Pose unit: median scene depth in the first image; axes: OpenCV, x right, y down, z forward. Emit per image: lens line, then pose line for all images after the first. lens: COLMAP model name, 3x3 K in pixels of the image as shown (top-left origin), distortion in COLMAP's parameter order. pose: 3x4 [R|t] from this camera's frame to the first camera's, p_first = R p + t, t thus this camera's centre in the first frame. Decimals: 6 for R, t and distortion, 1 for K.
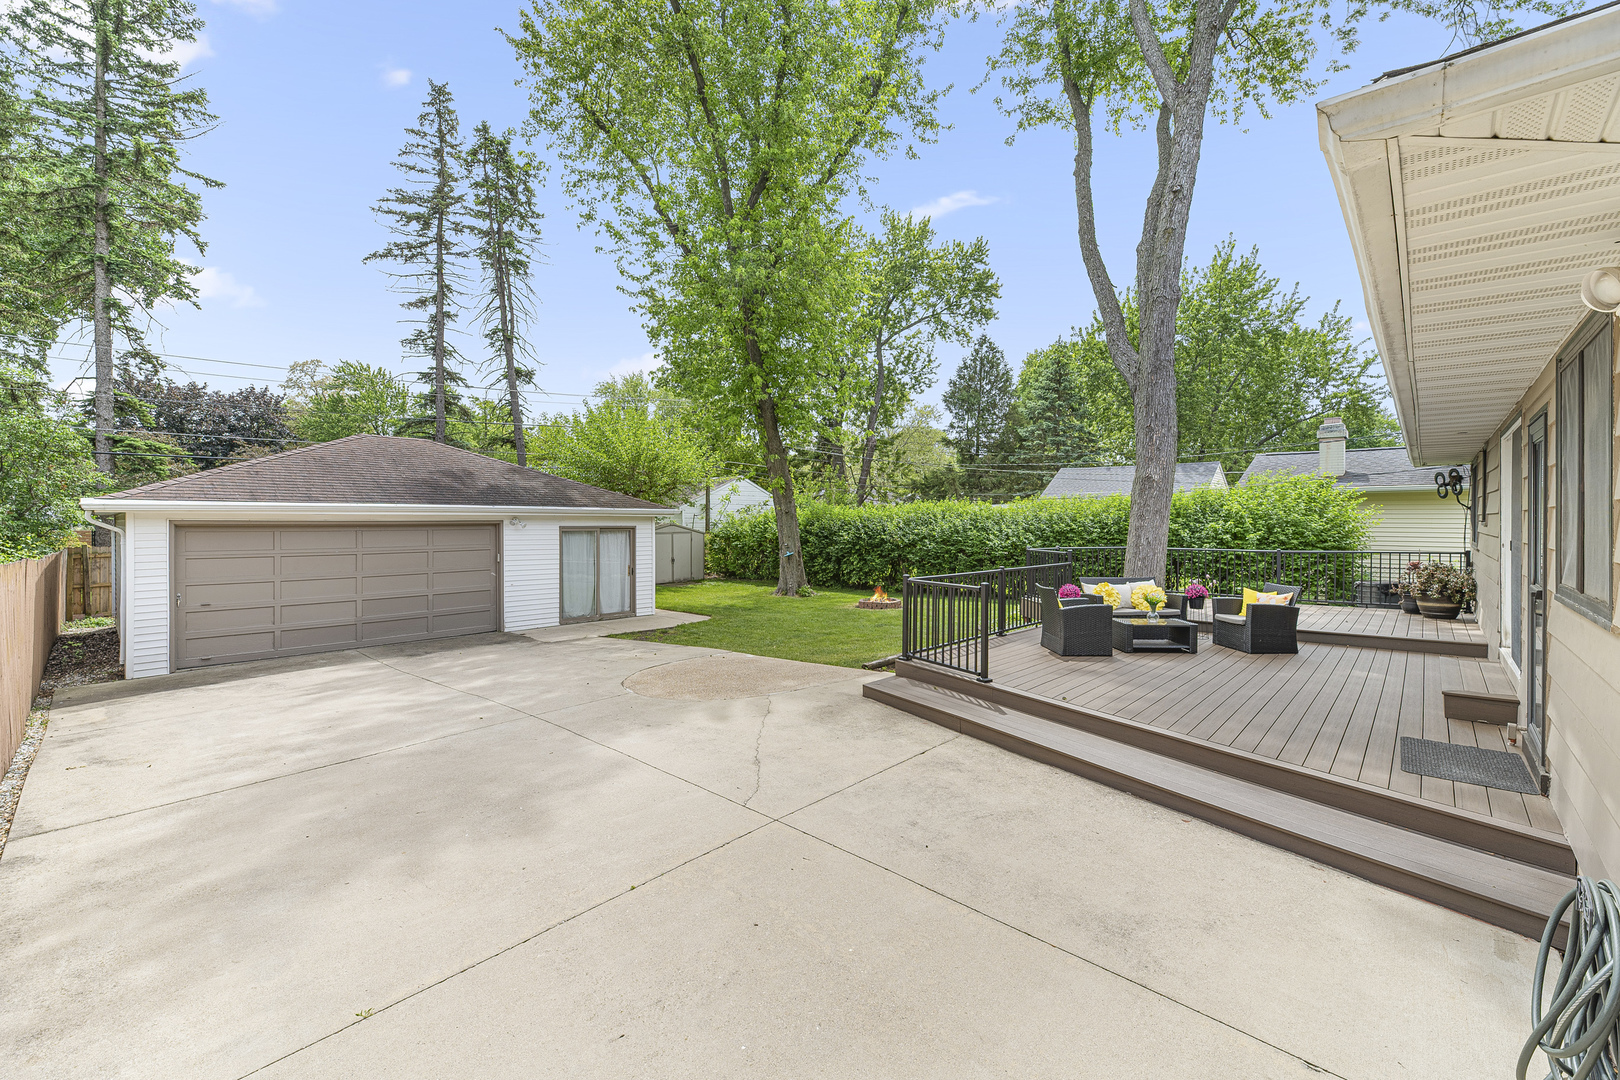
lens RADIAL K [[661.7, 0, 827.4], [0, 661.7, 512.9], [0, 0, 1]] dist [-0.009951, -0.000808]
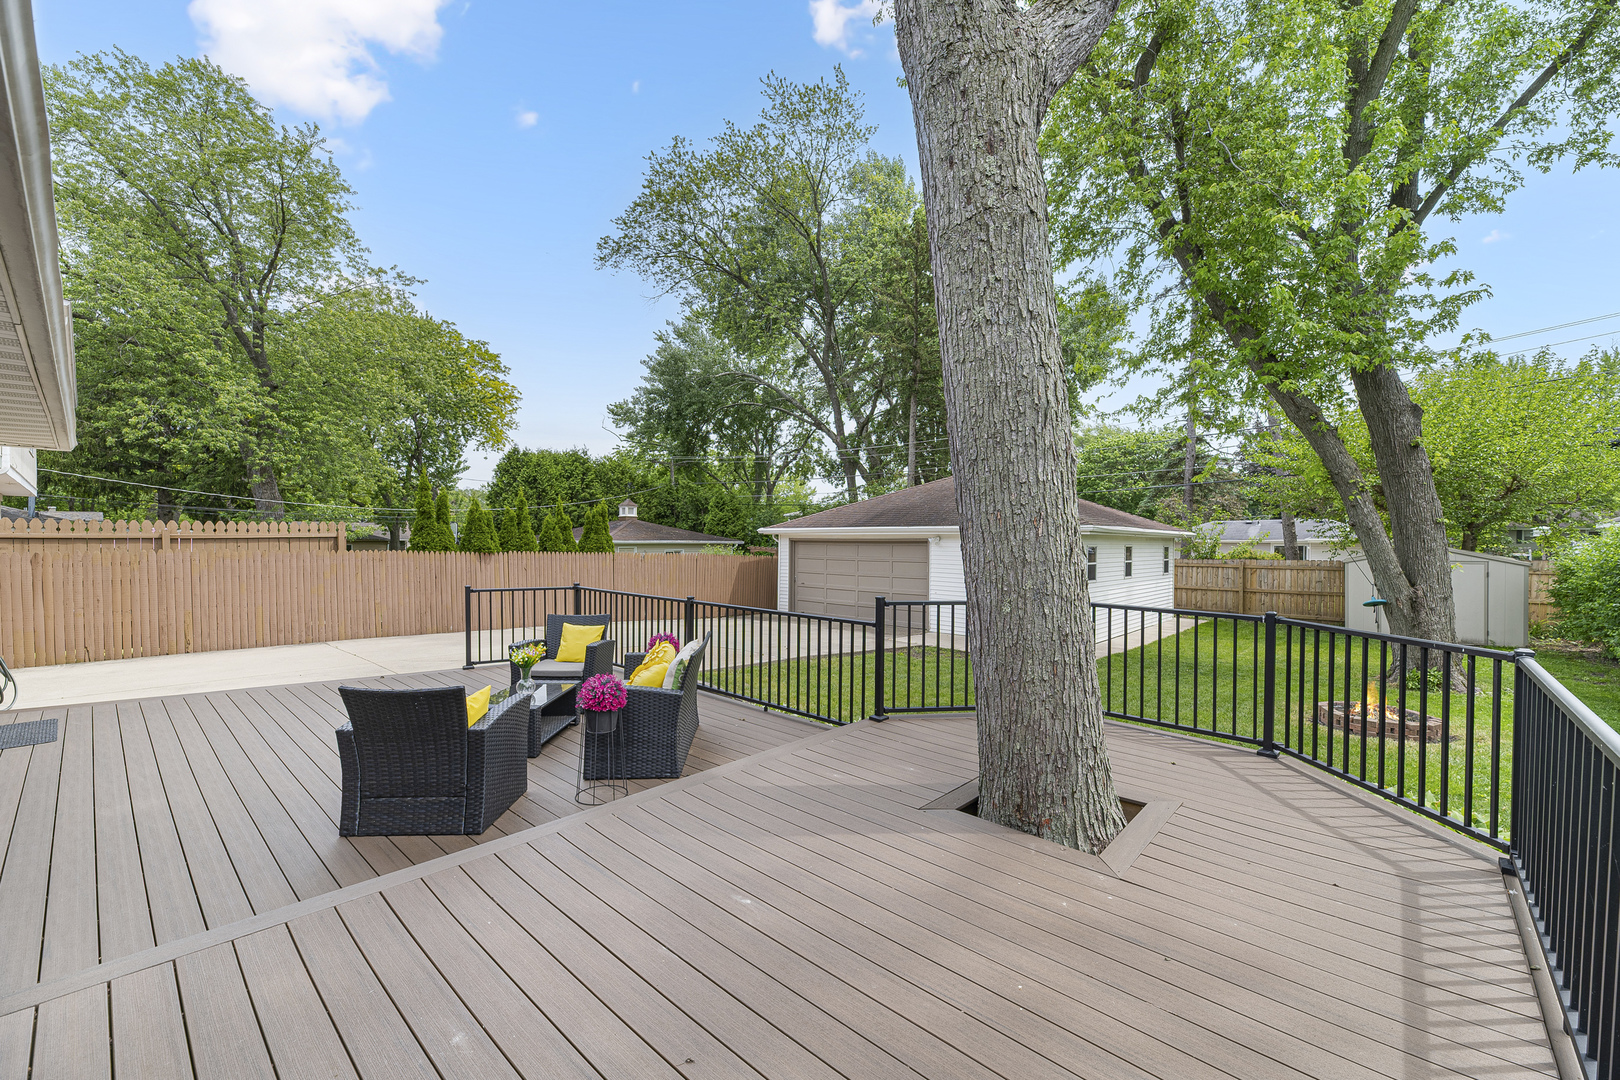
lens RADIAL K [[661.7, 0, 809.8], [0, 661.7, 546.4], [0, 0, 1]] dist [-0.009951, -0.000808]
pose [[-0.002399, 0.010423, -0.999943, 0.381569], [0.005186, 0.999932, 0.010411, 0.006224], [0.999984, -0.005161, -0.002453, 0.422776]]
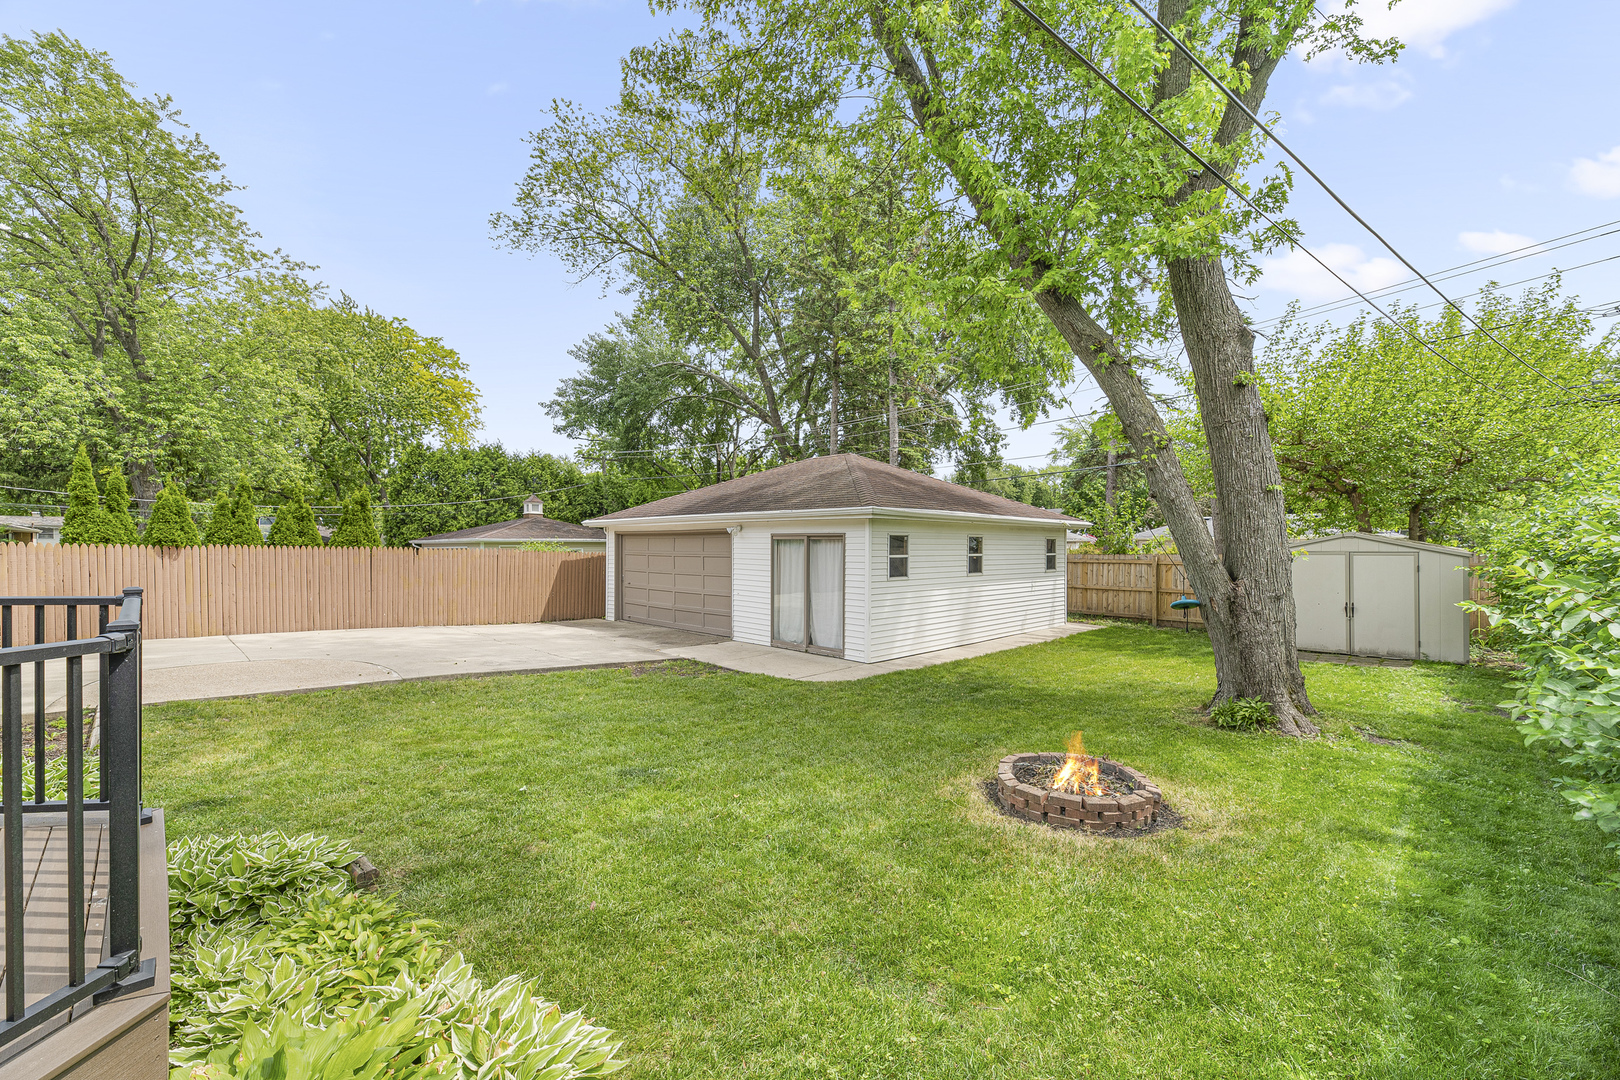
lens RADIAL K [[661.7, 0, 813.2], [0, 661.7, 542.6], [0, 0, 1]] dist [-0.009951, -0.000808]
pose [[-0.039511, -0.000787, -0.999219, 0.268859], [0.010426, 0.999945, -0.001200, 0.018866], [0.999165, -0.010465, -0.039501, 0.625419]]
